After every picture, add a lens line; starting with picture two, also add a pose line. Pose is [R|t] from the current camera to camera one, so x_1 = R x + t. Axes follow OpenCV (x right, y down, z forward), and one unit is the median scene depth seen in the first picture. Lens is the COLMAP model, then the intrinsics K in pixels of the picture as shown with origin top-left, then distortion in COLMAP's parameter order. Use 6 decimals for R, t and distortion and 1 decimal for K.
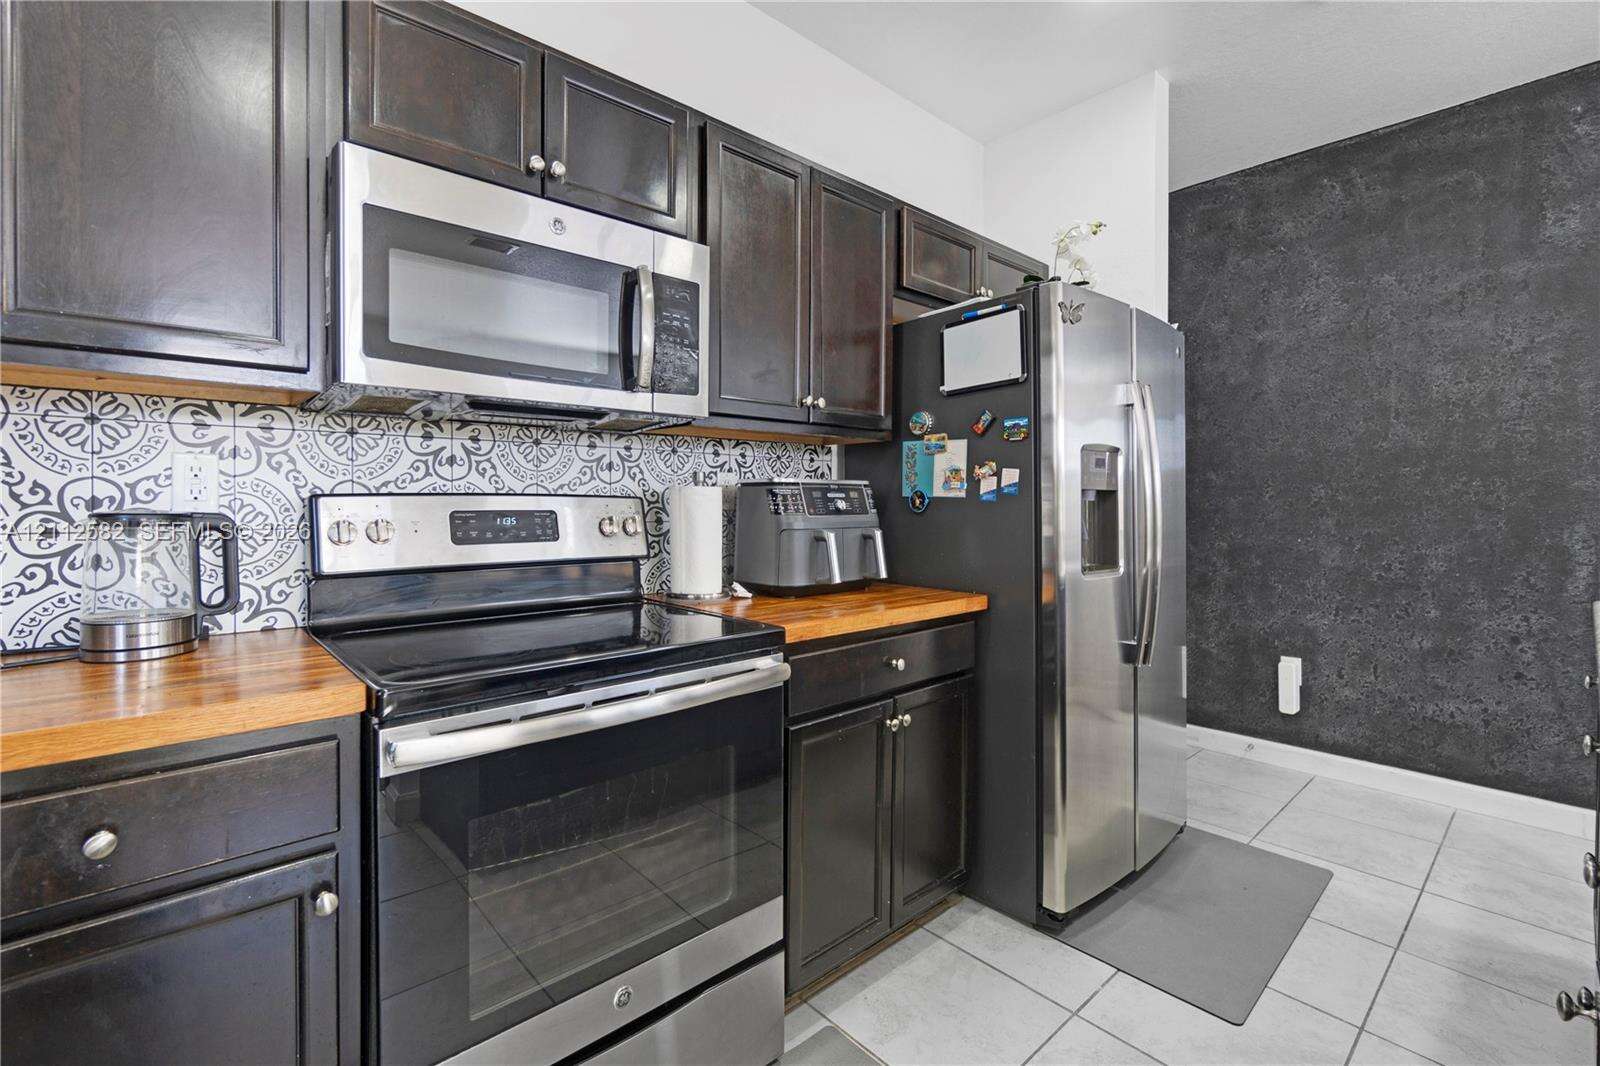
lens RADIAL K [[710.9, 0, 783.5], [0, 710.9, 512.1], [0, 0, 1]] dist [-0.004107, -0.000100]
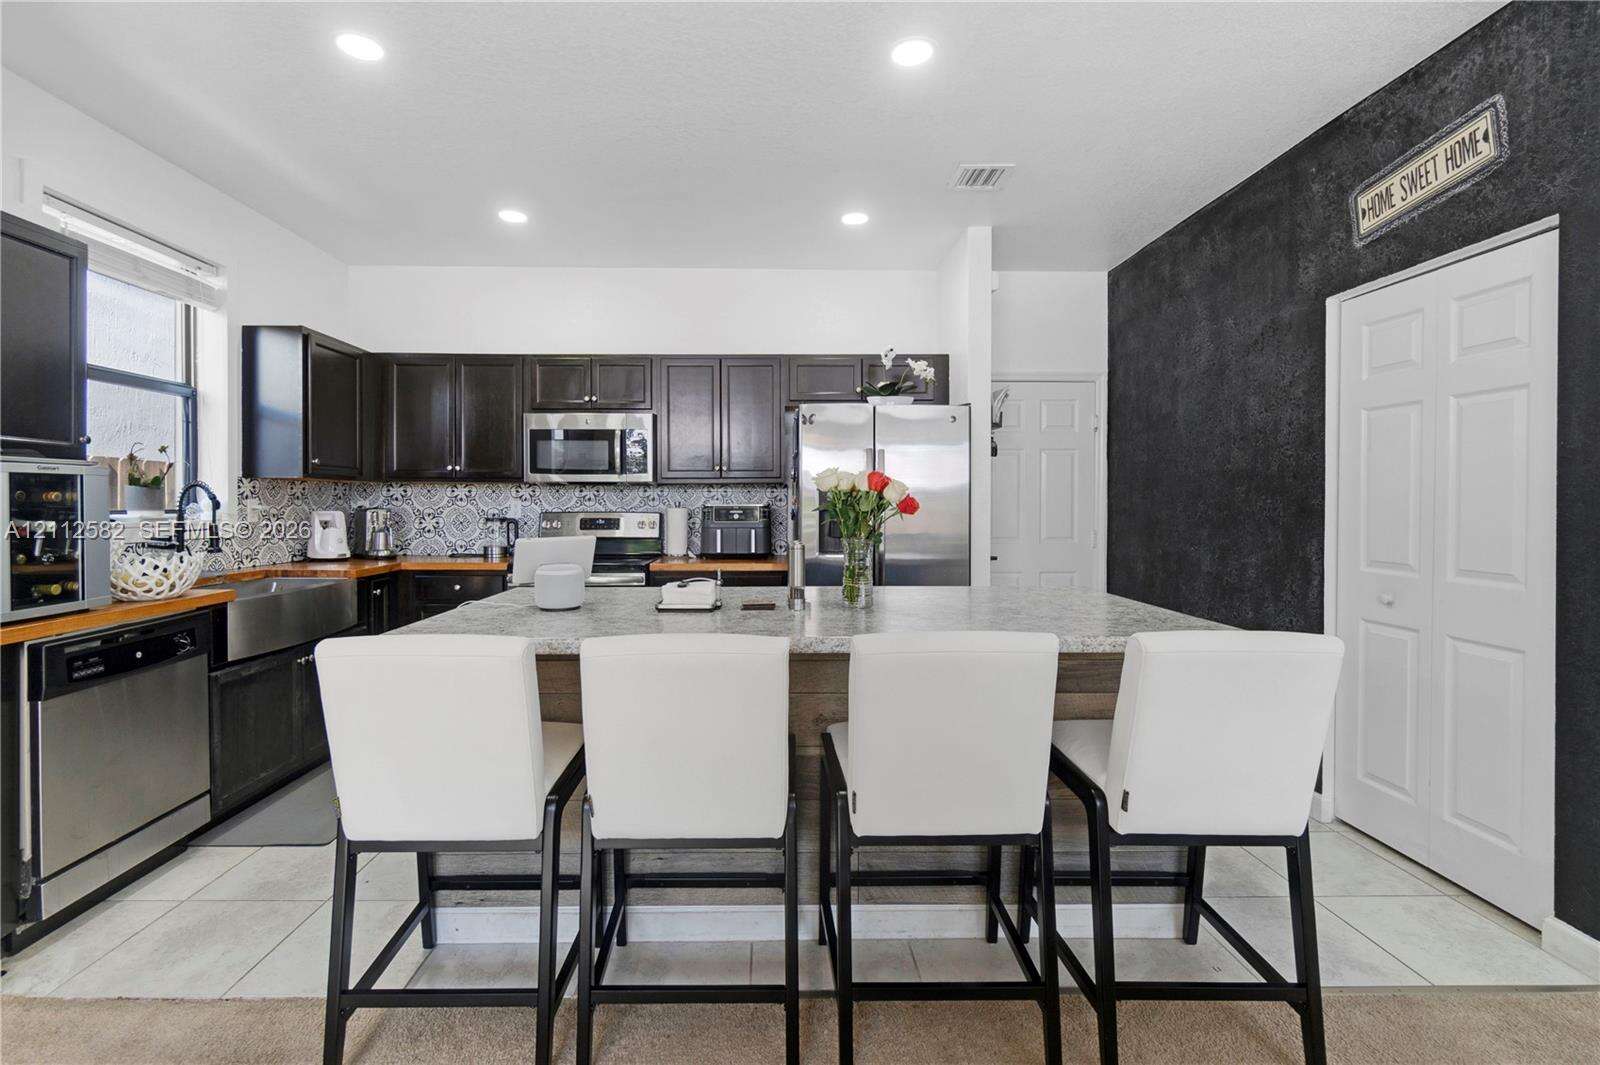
lens RADIAL K [[720.4, 0, 772.5], [0, 720.4, 509.6], [0, 0, 1]] dist [-0.000358, -0.011122]
pose [[0.763127, 0.003497, -0.646239, 1.605394], [-0.006810, 0.999973, -0.002631, -0.026775], [0.646213, 0.006409, 0.763130, -0.567233]]
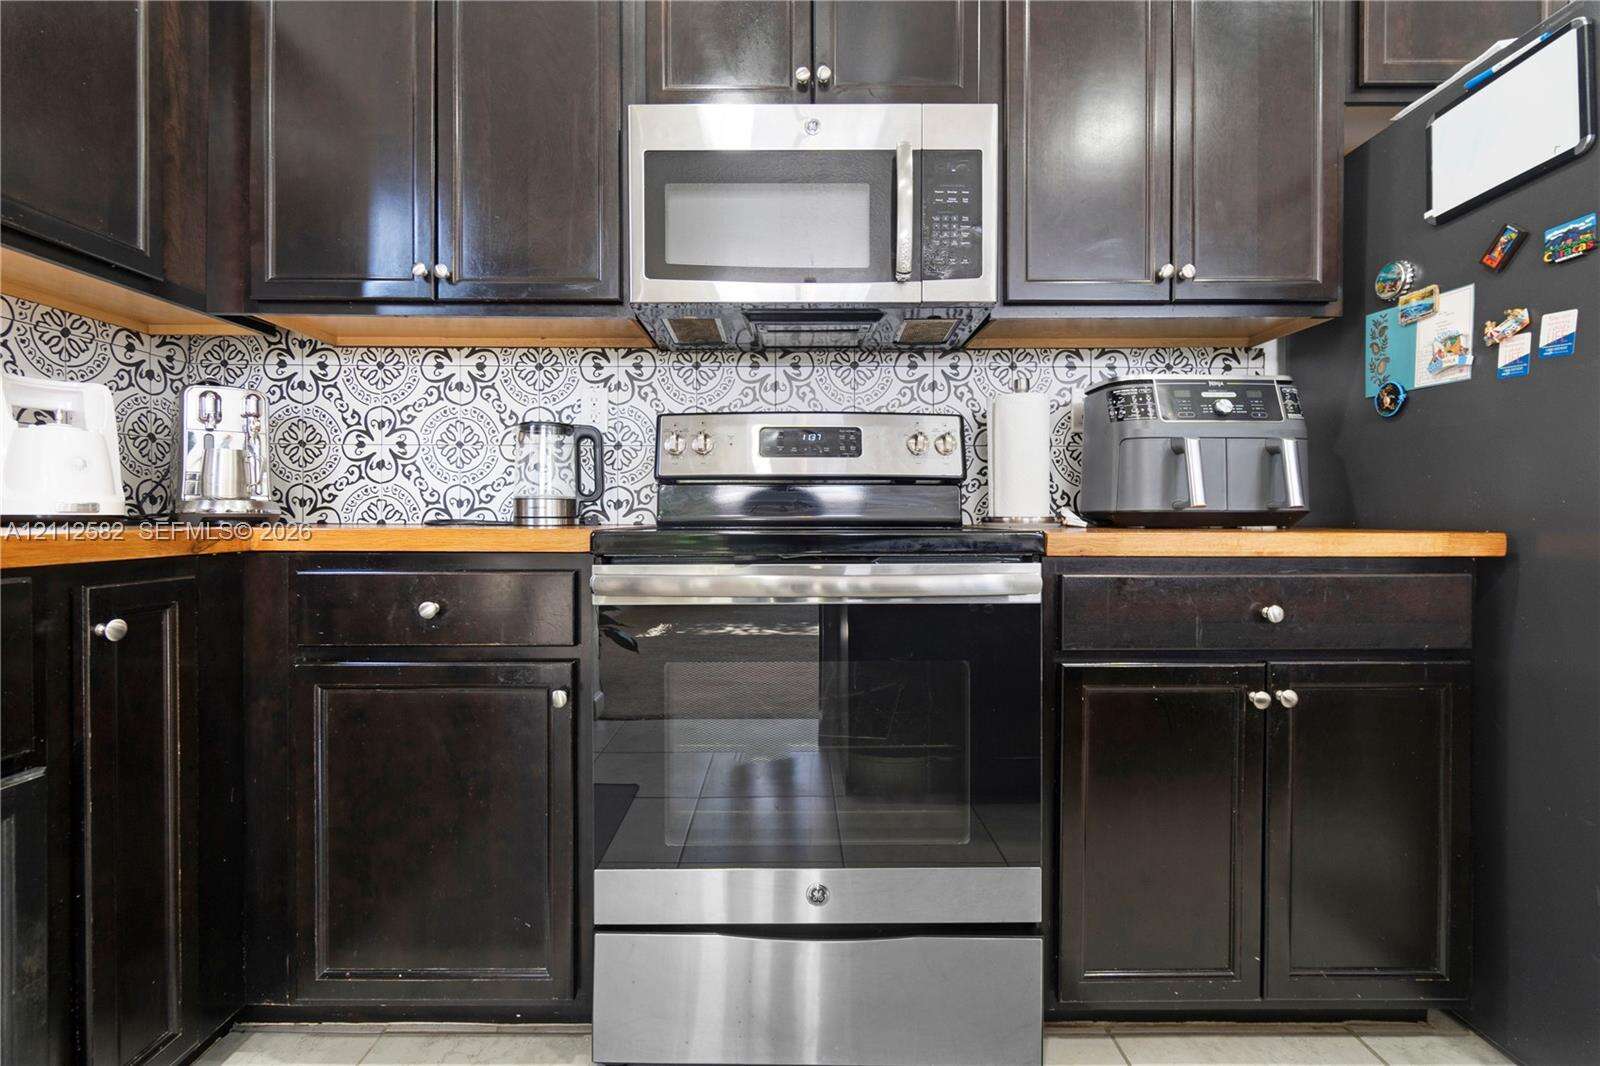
lens RADIAL K [[714.5, 0, 785.2], [0, 714.5, 516.0], [0, 0, 1]] dist [-0.000628, 0.000656]
pose [[0.749732, 0.002940, -0.661735, 0.240254], [-0.008389, 0.999952, -0.005061, 0.115656], [0.661688, 0.009345, 0.749721, 0.157377]]
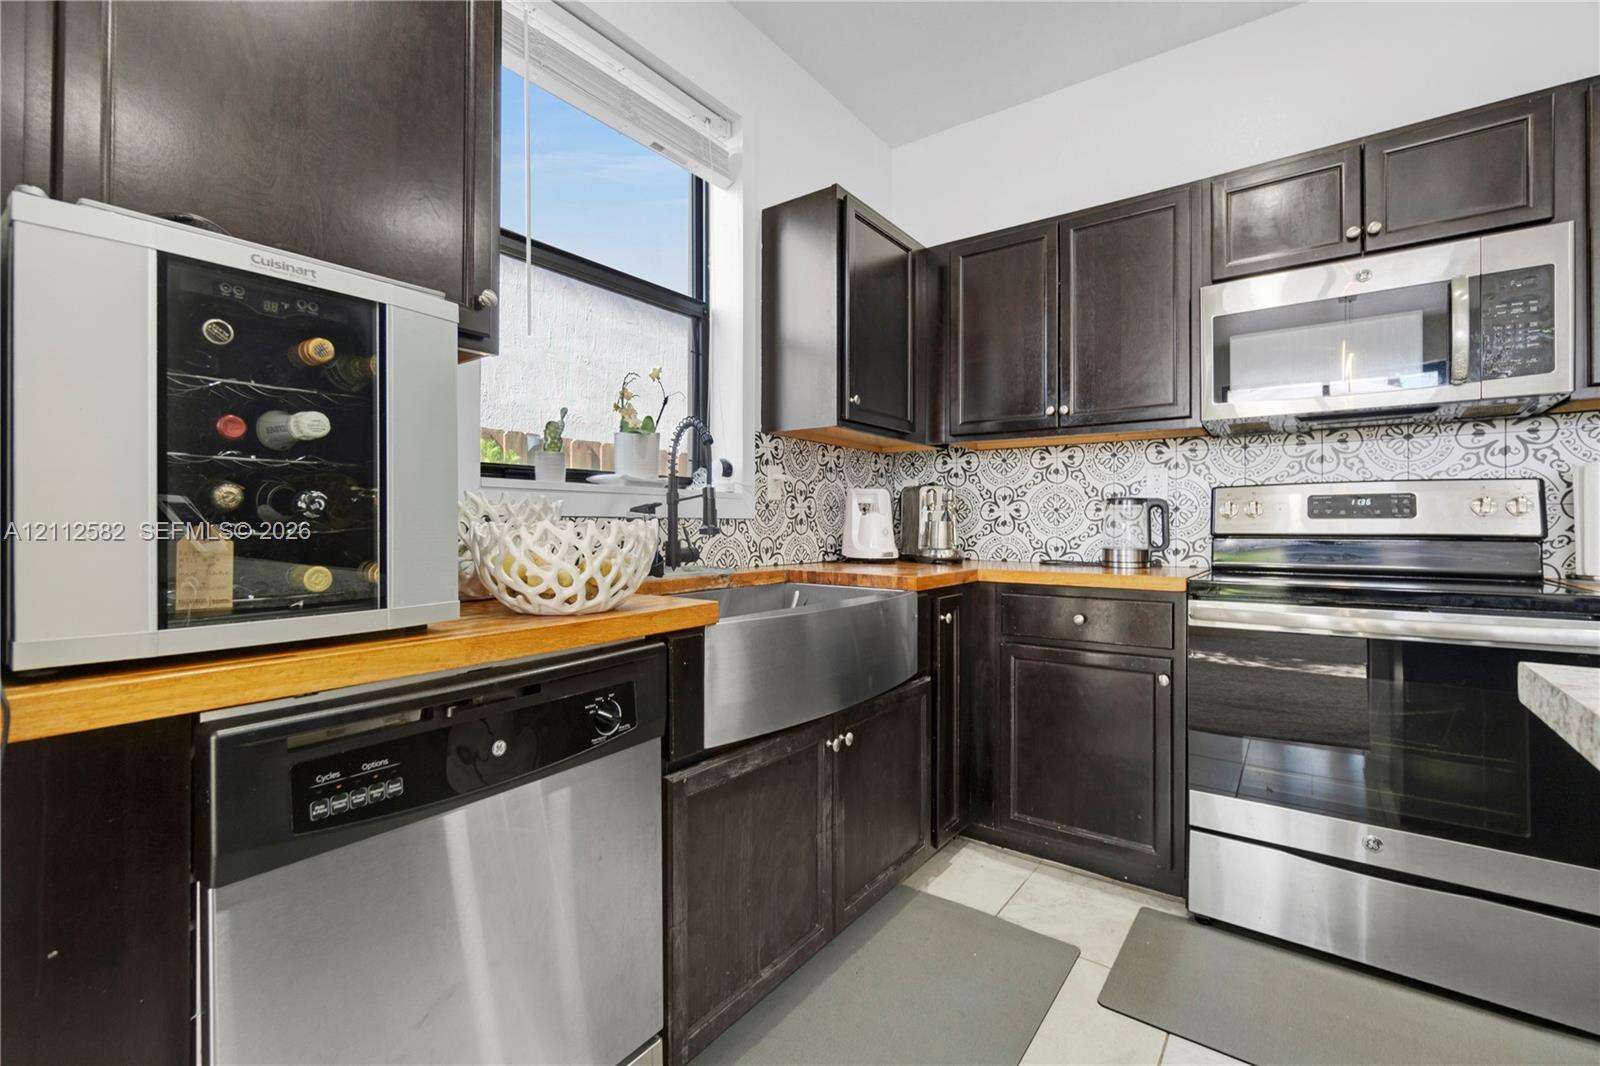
lens RADIAL K [[702.0, 0, 776.6], [0, 702.0, 523.9], [0, 0, 1]] dist [-0.000824, 0.003745]
pose [[0.202581, -0.004782, -0.979254, 0.551628], [-0.012979, 0.999887, -0.007568, 0.064822], [0.979179, 0.014243, 0.202496, -0.253016]]
